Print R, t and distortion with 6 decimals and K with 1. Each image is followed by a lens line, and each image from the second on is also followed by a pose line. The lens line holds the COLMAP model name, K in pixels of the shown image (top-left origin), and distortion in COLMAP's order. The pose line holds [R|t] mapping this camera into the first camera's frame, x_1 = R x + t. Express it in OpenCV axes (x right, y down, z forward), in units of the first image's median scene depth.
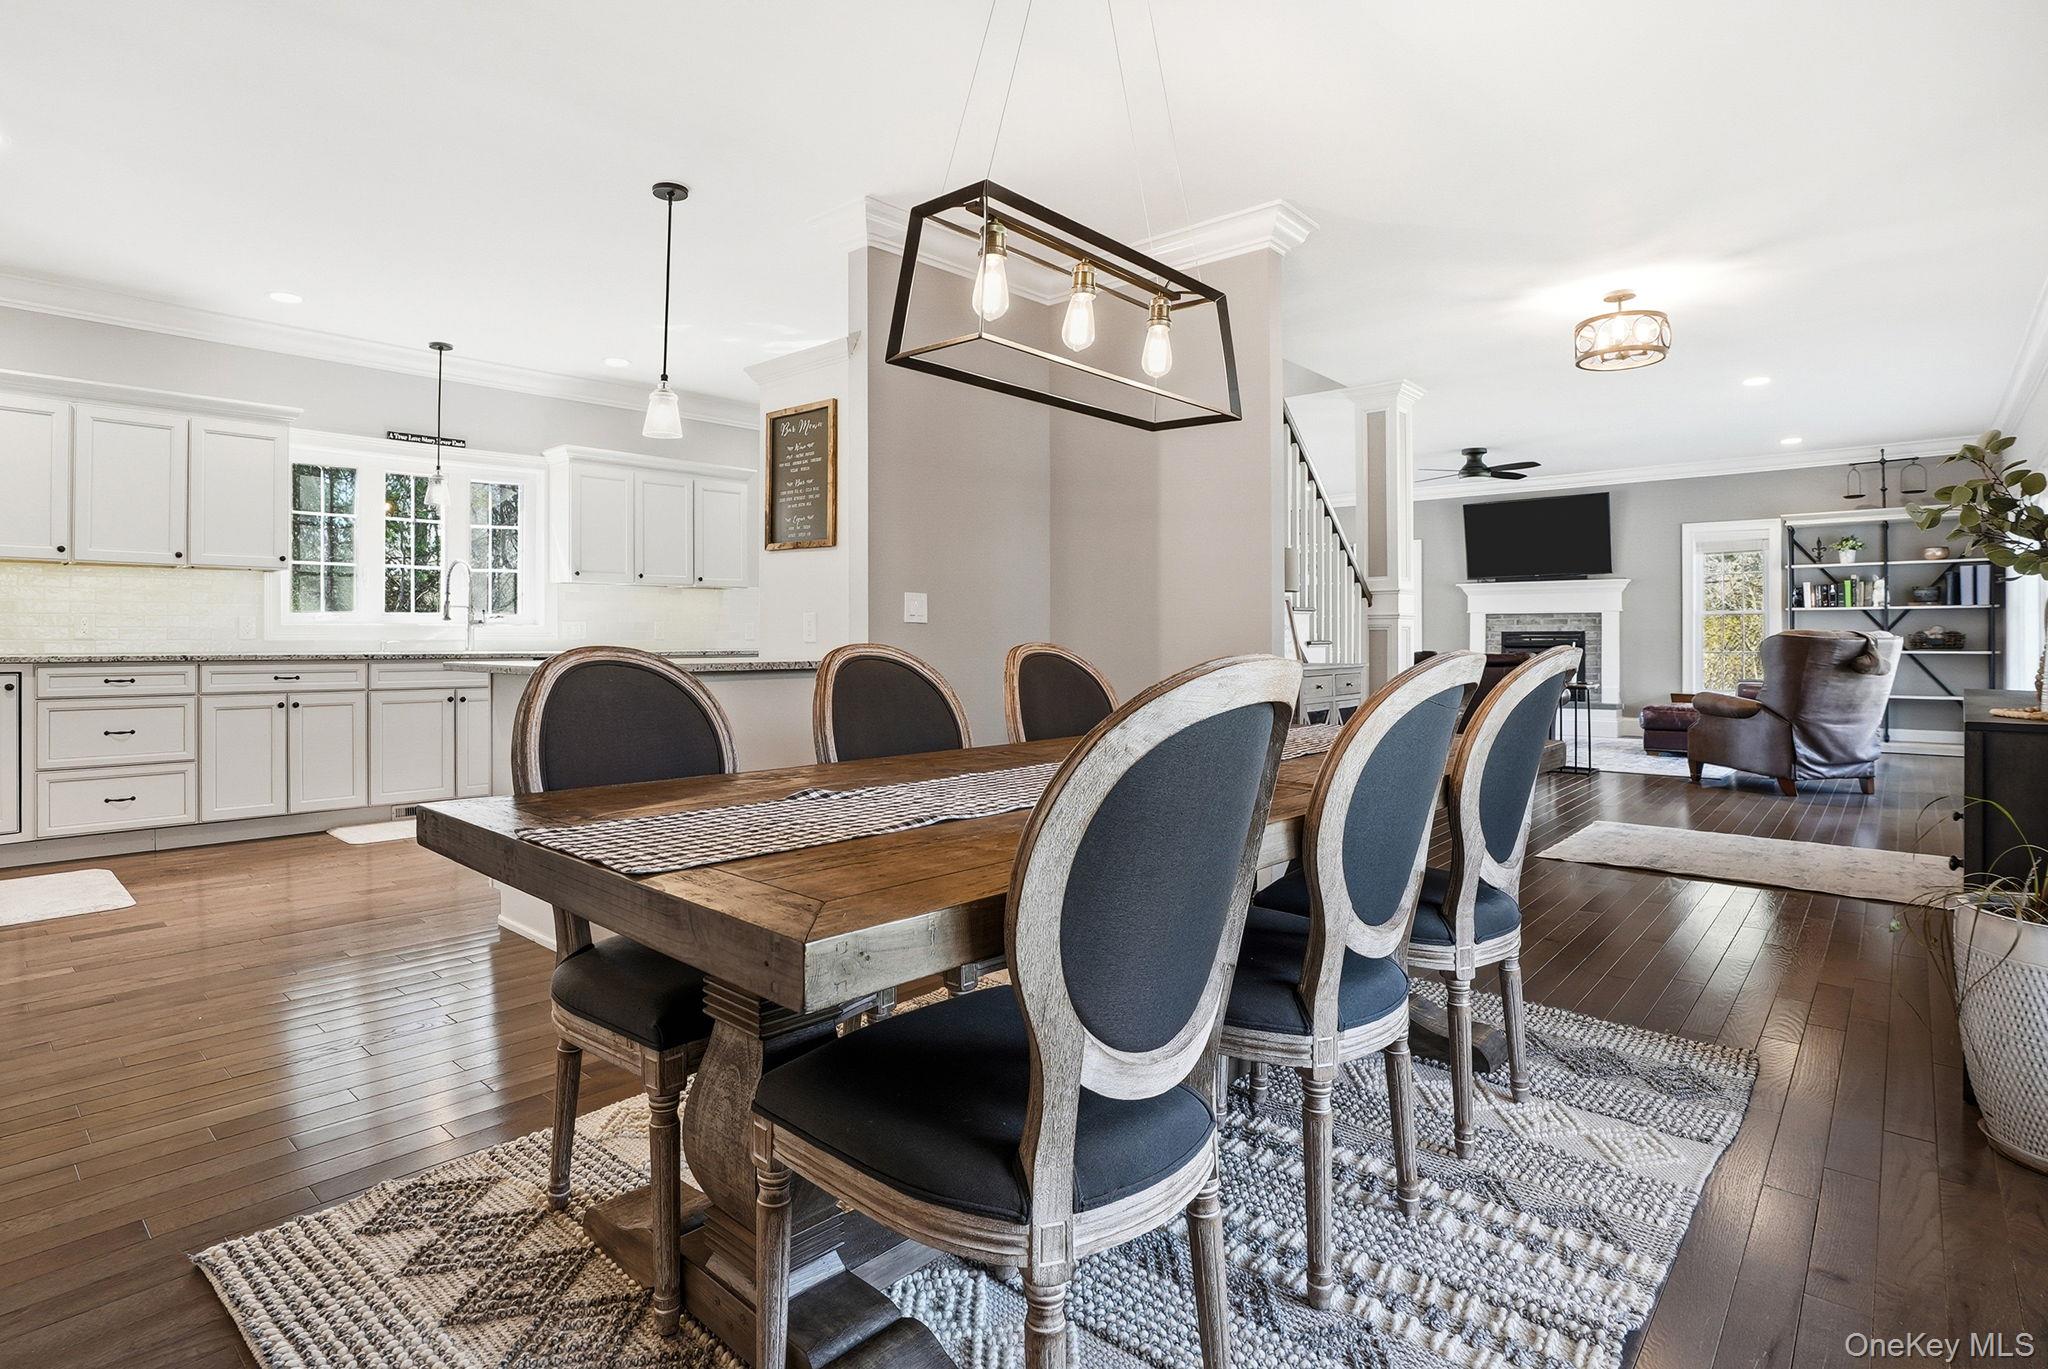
lens RADIAL K [[1026.7, 0, 957.9], [0, 1026.7, 635.7], [0, 0, 1]] dist [-0.056959, 0.027485]
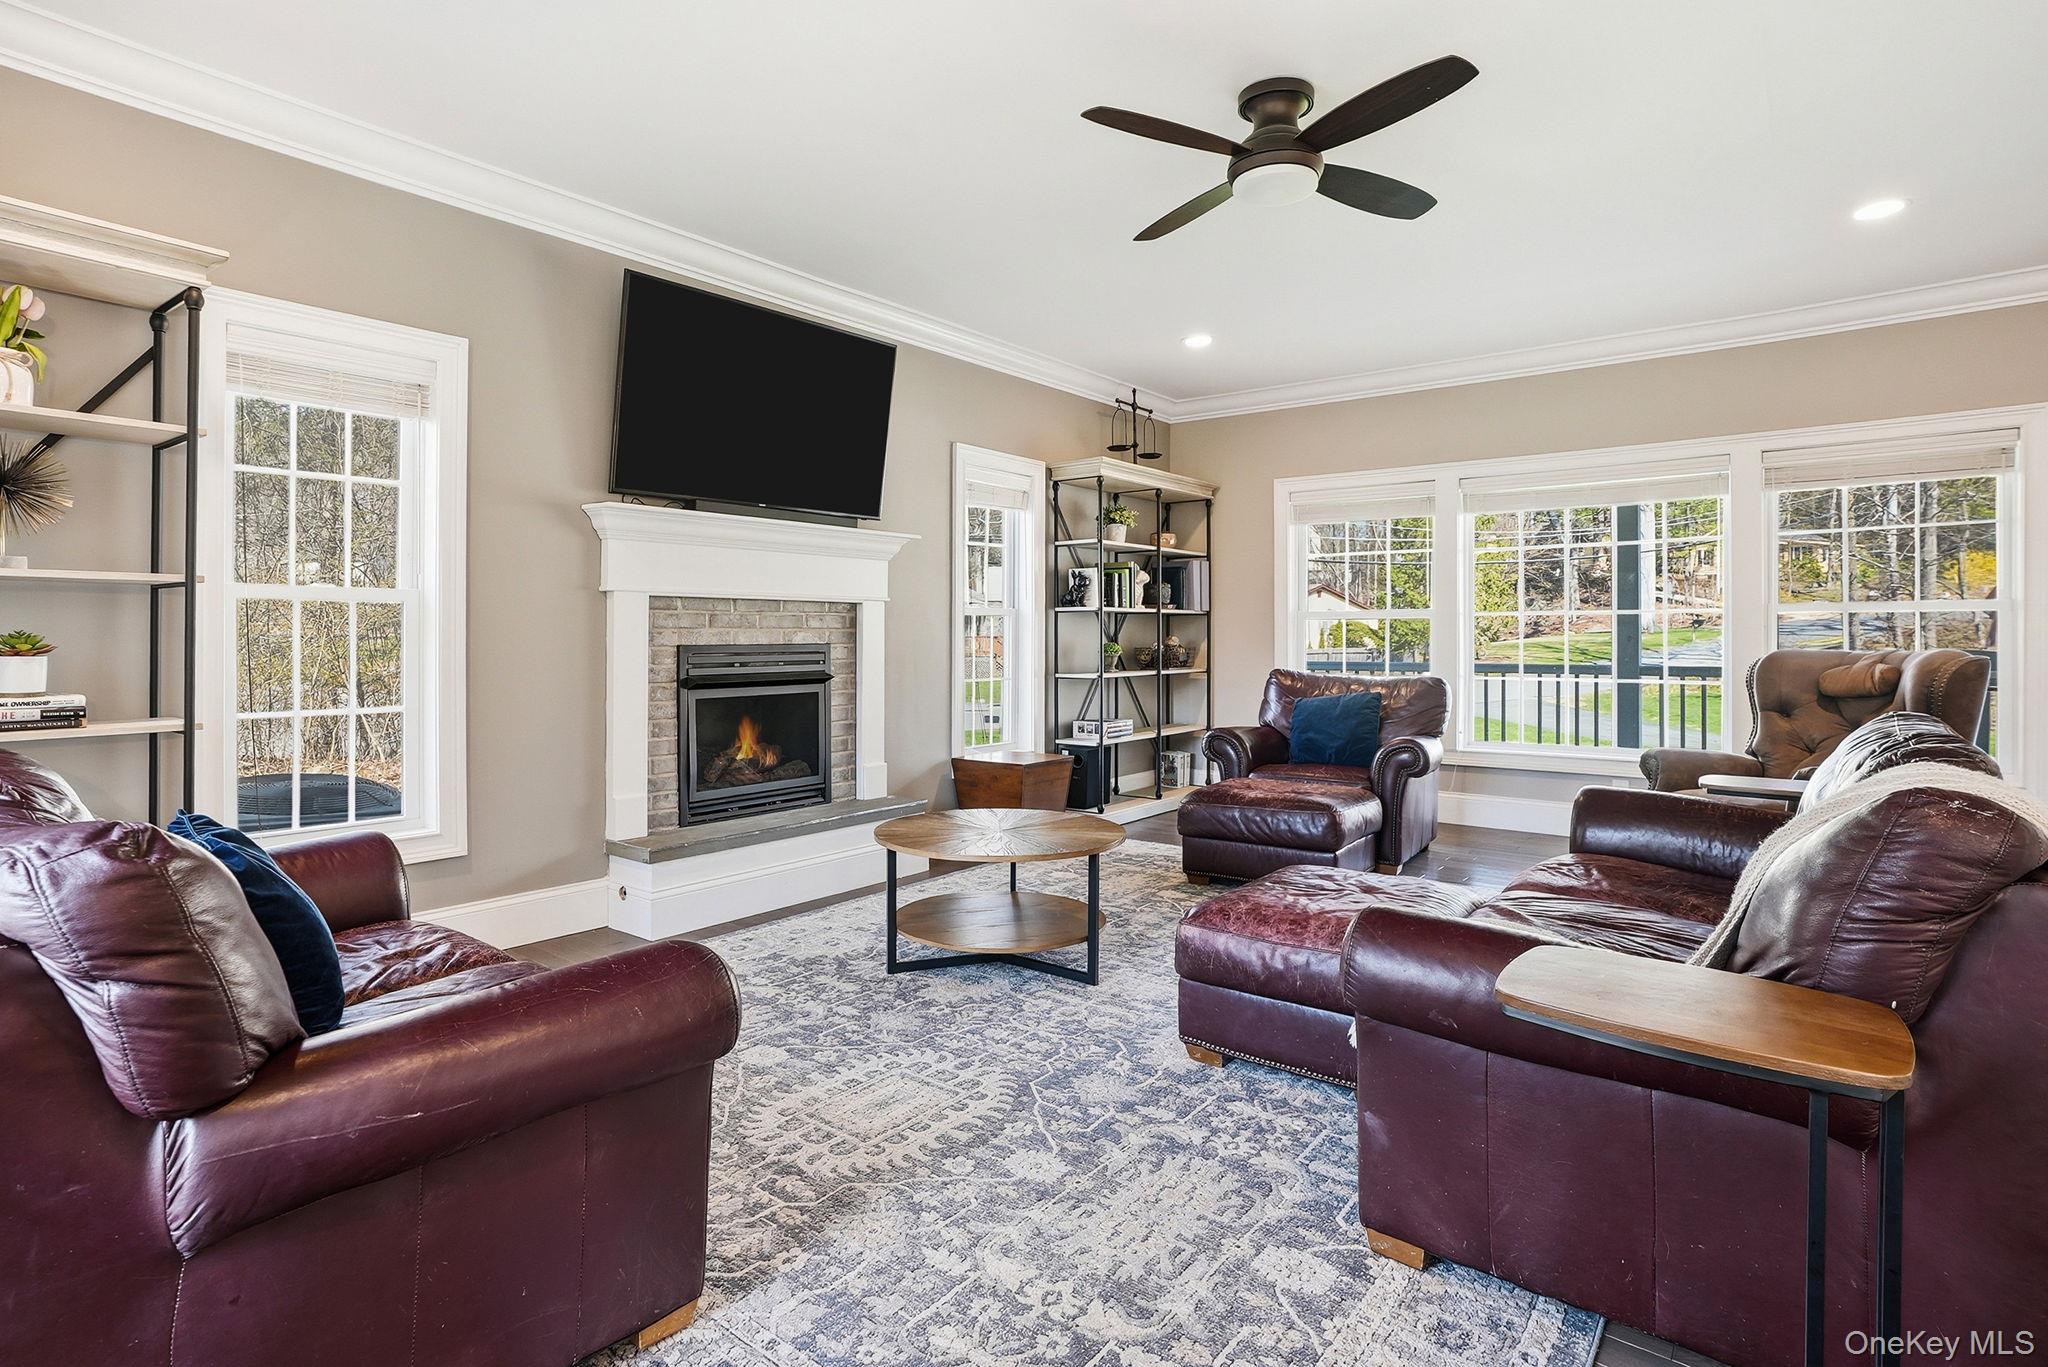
lens RADIAL K [[1026.7, 0, 957.9], [0, 1026.7, 634.7], [0, 0, 1]] dist [-0.056959, 0.027485]
pose [[-0.038695, 0.006566, 0.999229, 0.201644], [0.003669, 0.999973, -0.006429, -0.006321], [-0.999244, 0.003418, -0.038718, 1.164359]]
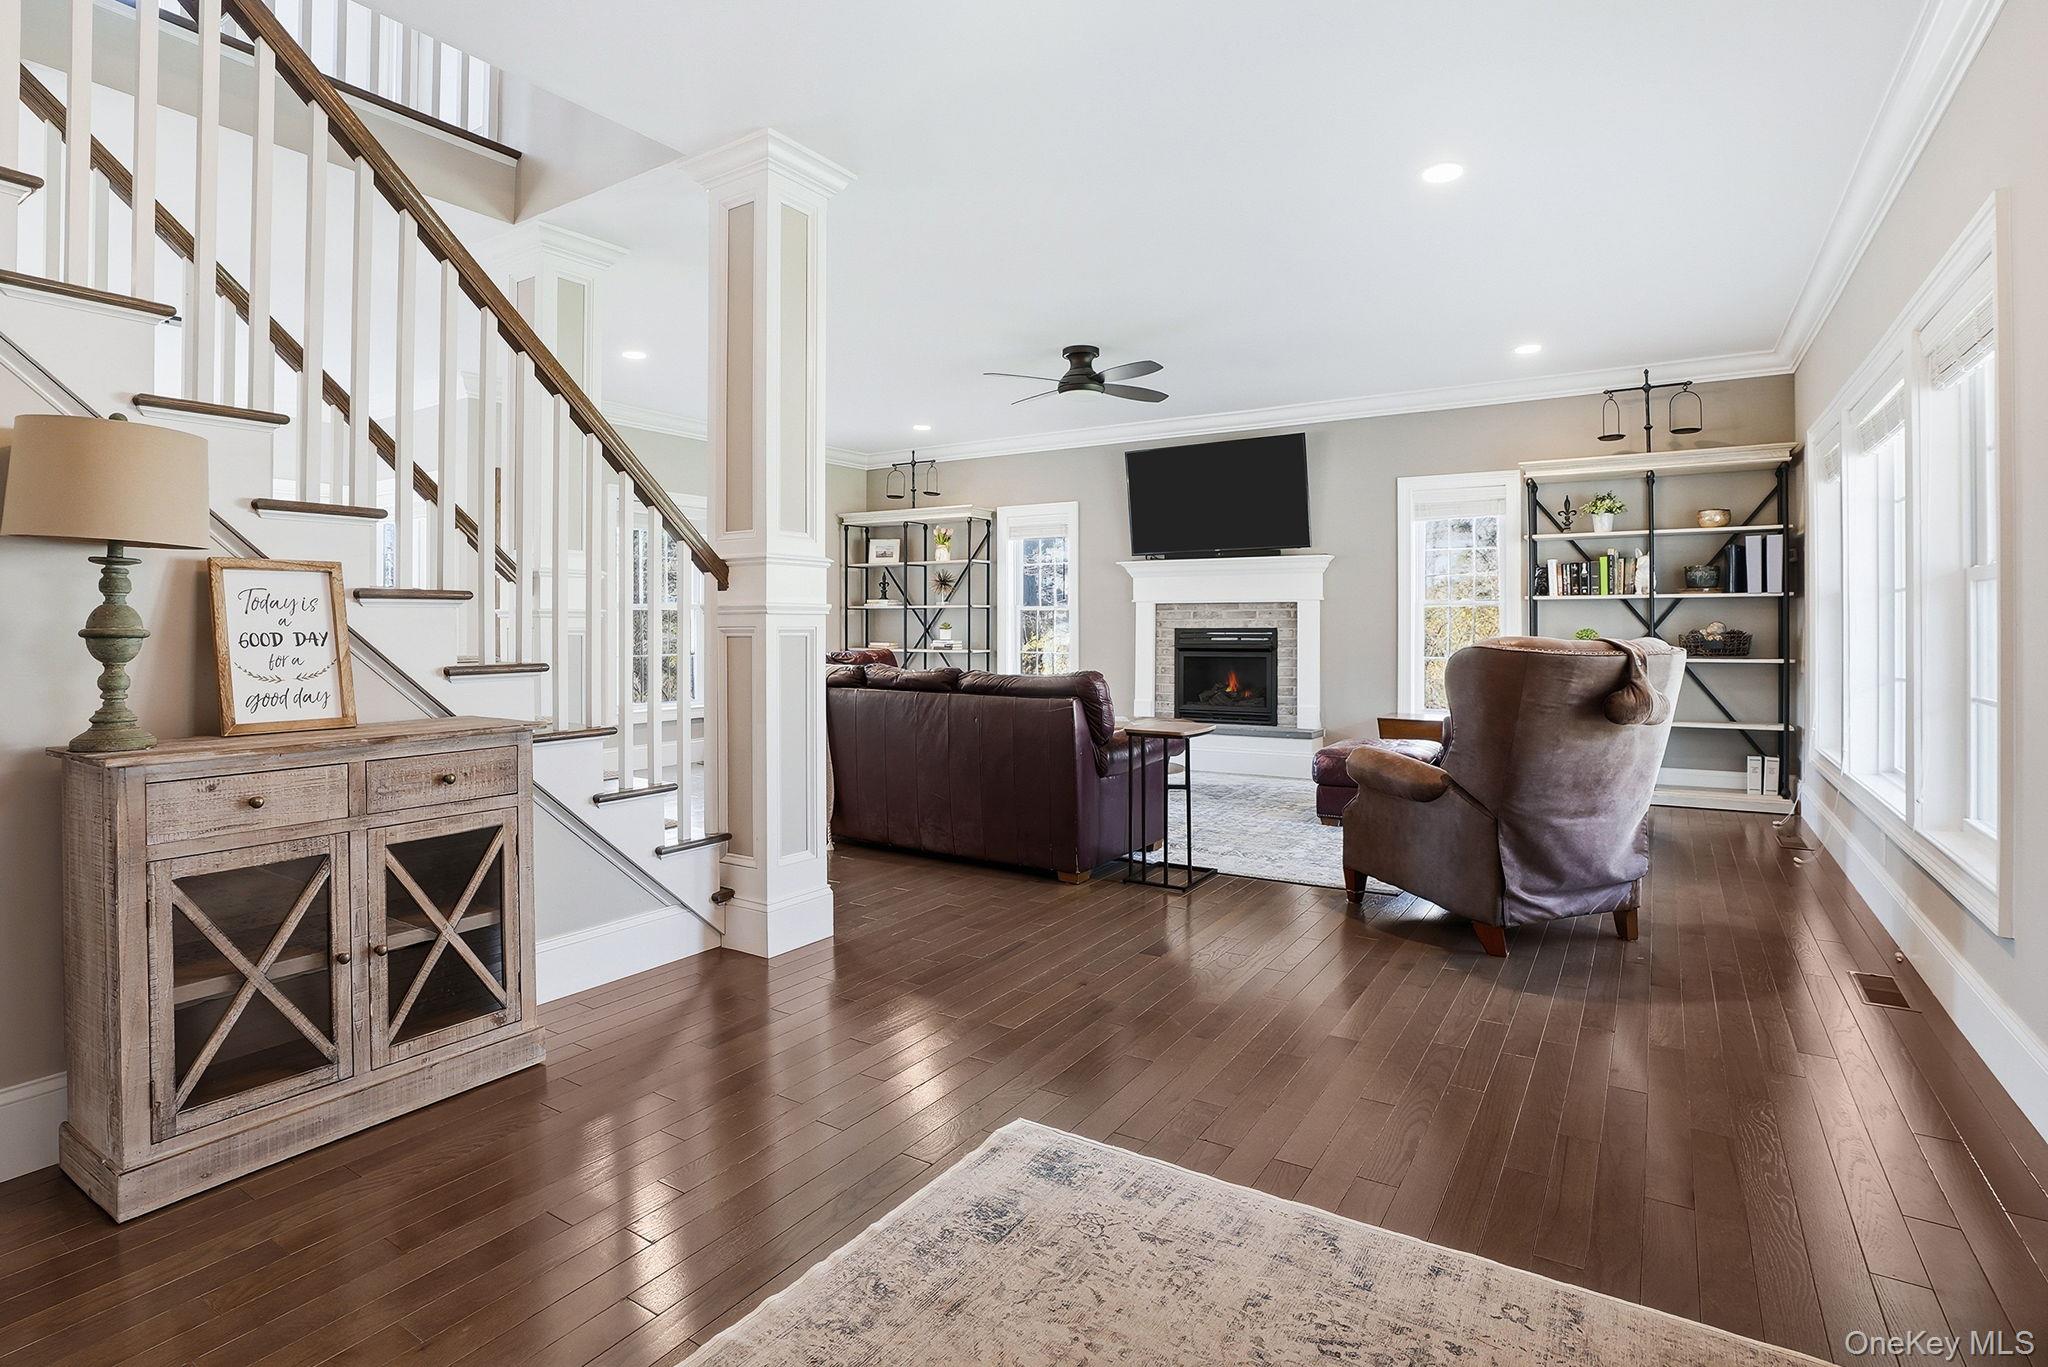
lens RADIAL K [[1026.7, 0, 957.9], [0, 1026.7, 634.7], [0, 0, 1]] dist [-0.056959, 0.027485]
pose [[0.988357, -0.002863, 0.152129, 0.346464], [0.001322, 0.999947, 0.010233, -0.009007], [-0.152150, -0.009913, 0.988308, 0.381013]]
